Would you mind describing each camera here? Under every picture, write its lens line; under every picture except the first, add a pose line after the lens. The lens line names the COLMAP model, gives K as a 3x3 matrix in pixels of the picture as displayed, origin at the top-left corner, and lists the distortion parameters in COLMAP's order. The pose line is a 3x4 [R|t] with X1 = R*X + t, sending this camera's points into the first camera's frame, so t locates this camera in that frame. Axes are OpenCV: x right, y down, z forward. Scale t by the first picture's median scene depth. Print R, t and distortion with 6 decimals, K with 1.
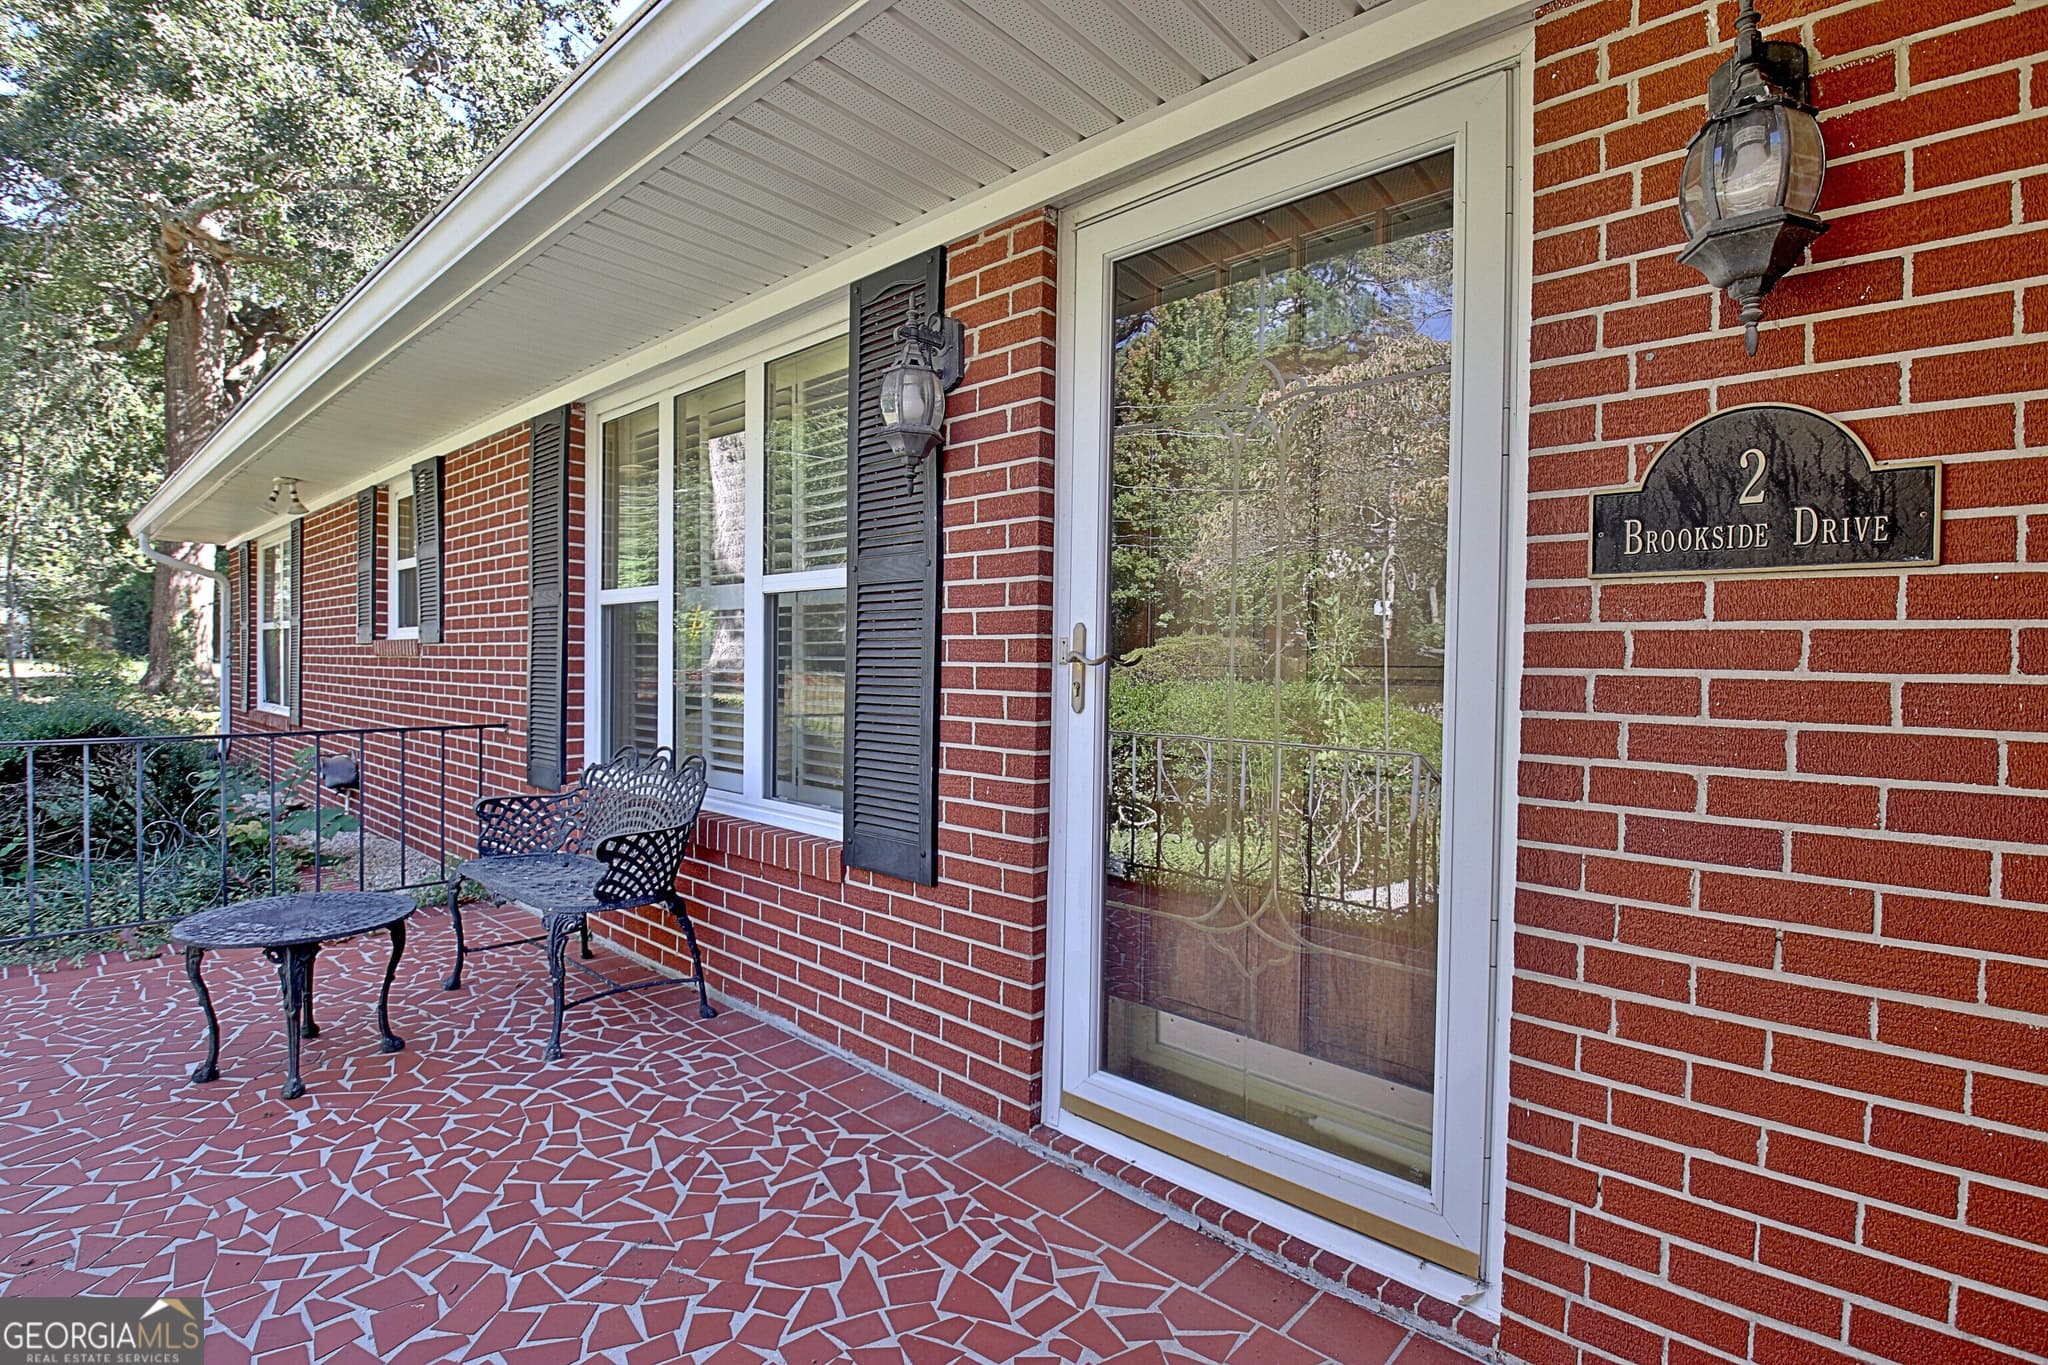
lens RADIAL K [[939.8, 0, 1024.0], [0, 939.8, 682.5], [0, 0, 1]] dist [-0.032494, -0.000835]
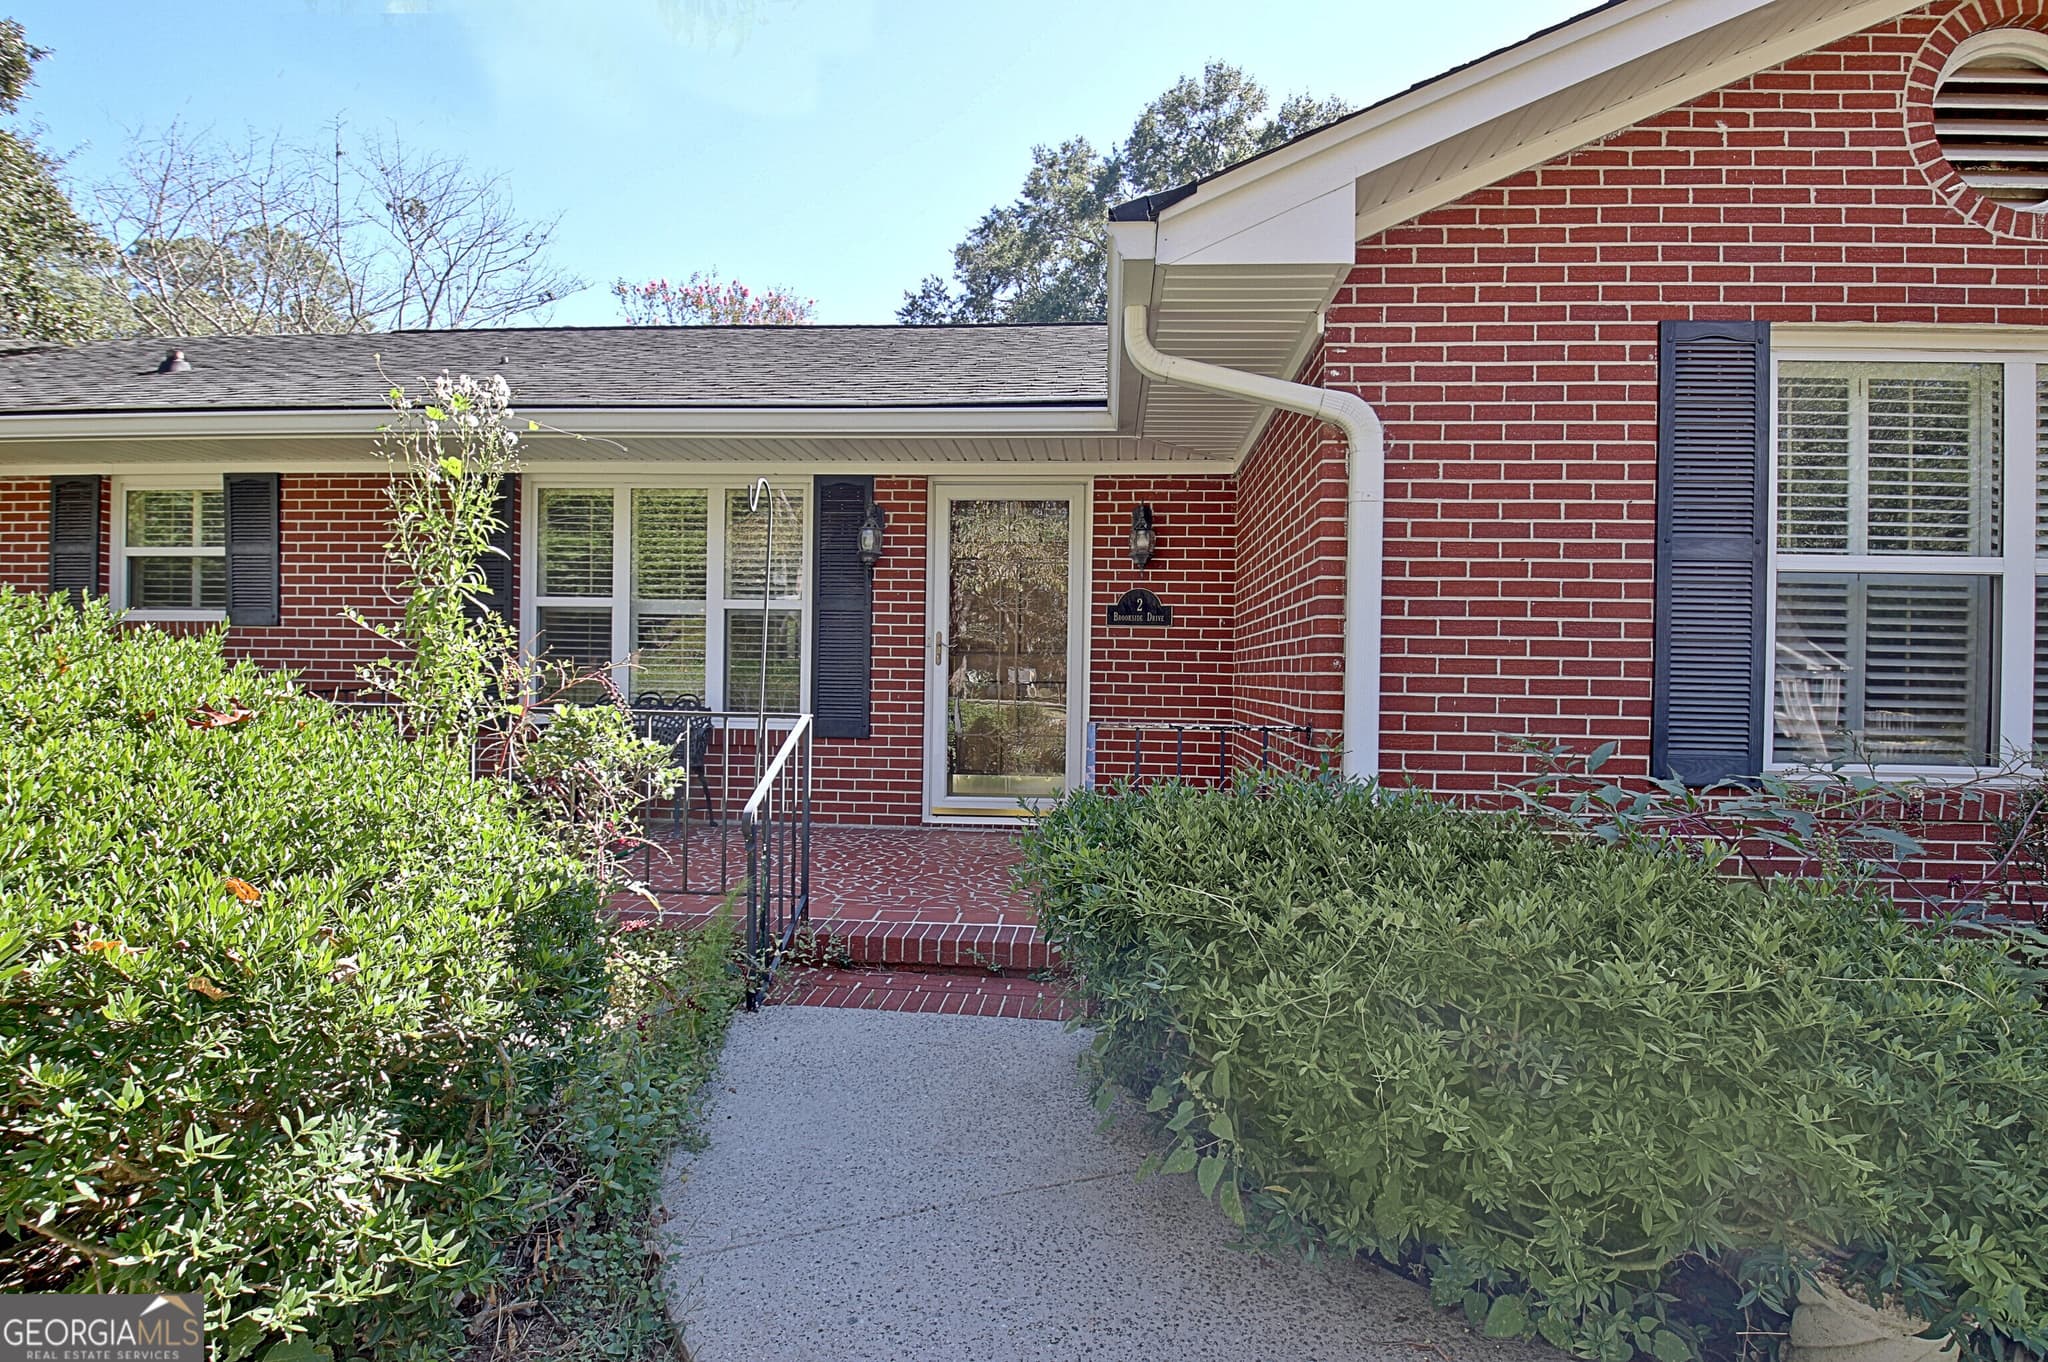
lens RADIAL K [[1039.8, 0, 1024.0], [0, 1039.8, 681.0], [0, 0, 1]] dist [-0.011274, -0.011921]
pose [[0.790361, -0.005961, 0.612612, -1.147672], [0.006732, 0.999977, 0.001045, 0.055940], [-0.612604, 0.003299, 0.790383, -1.103766]]
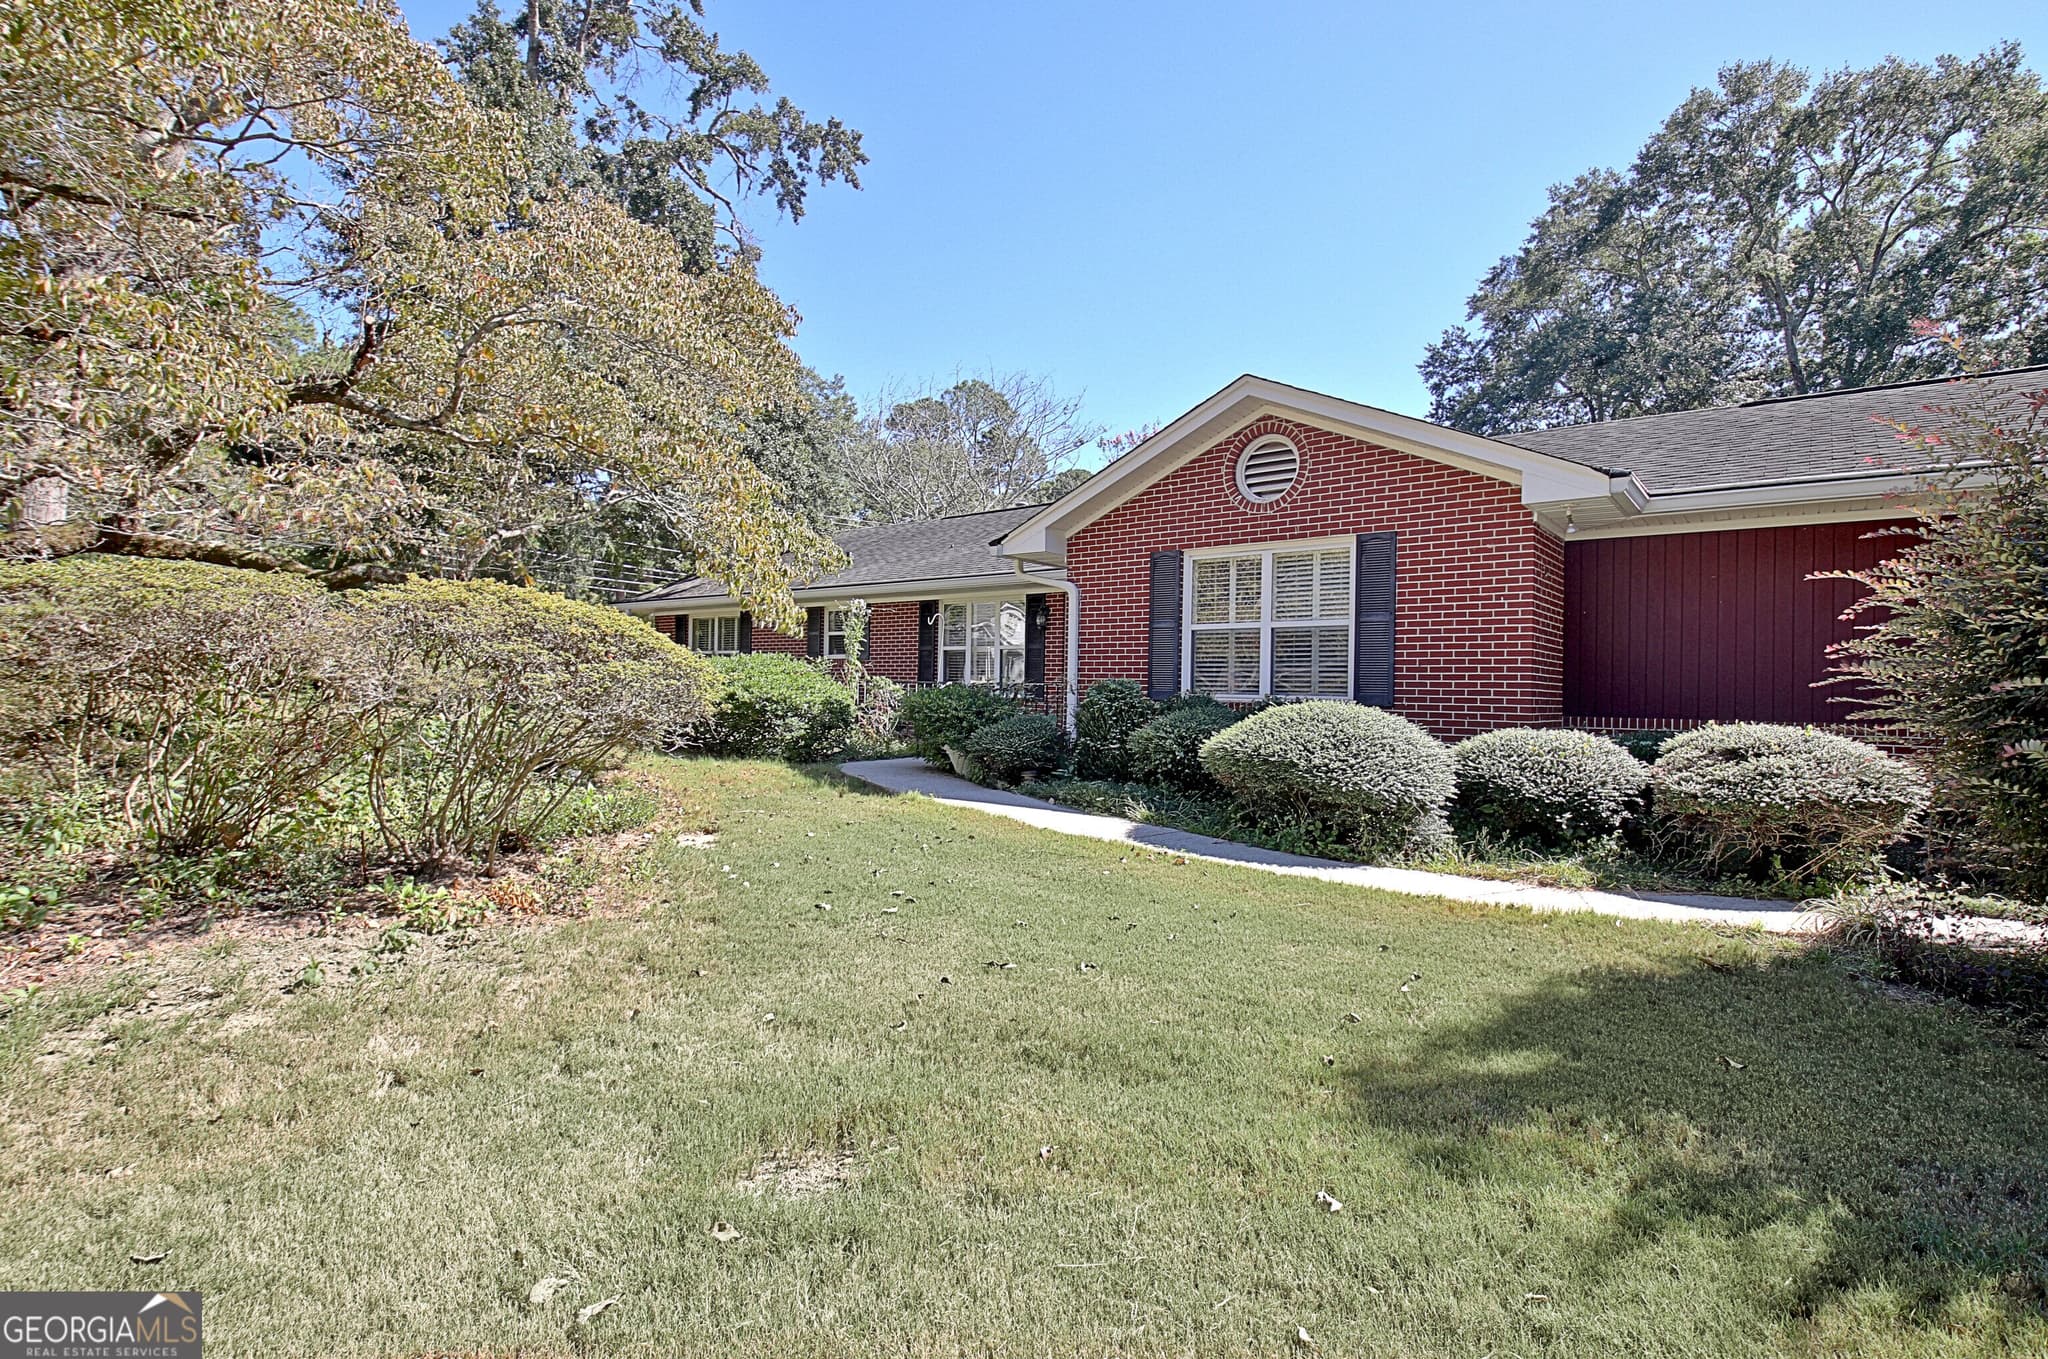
lens RADIAL K [[954.7, 0, 1018.5], [0, 954.7, 688.0], [0, 0, 1]] dist [0.001160, -0.032730]
pose [[0.998365, -0.002333, 0.057107, -0.500557], [0.003183, 0.999886, -0.014790, 0.187478], [-0.057066, 0.014948, 0.998259, -4.055519]]
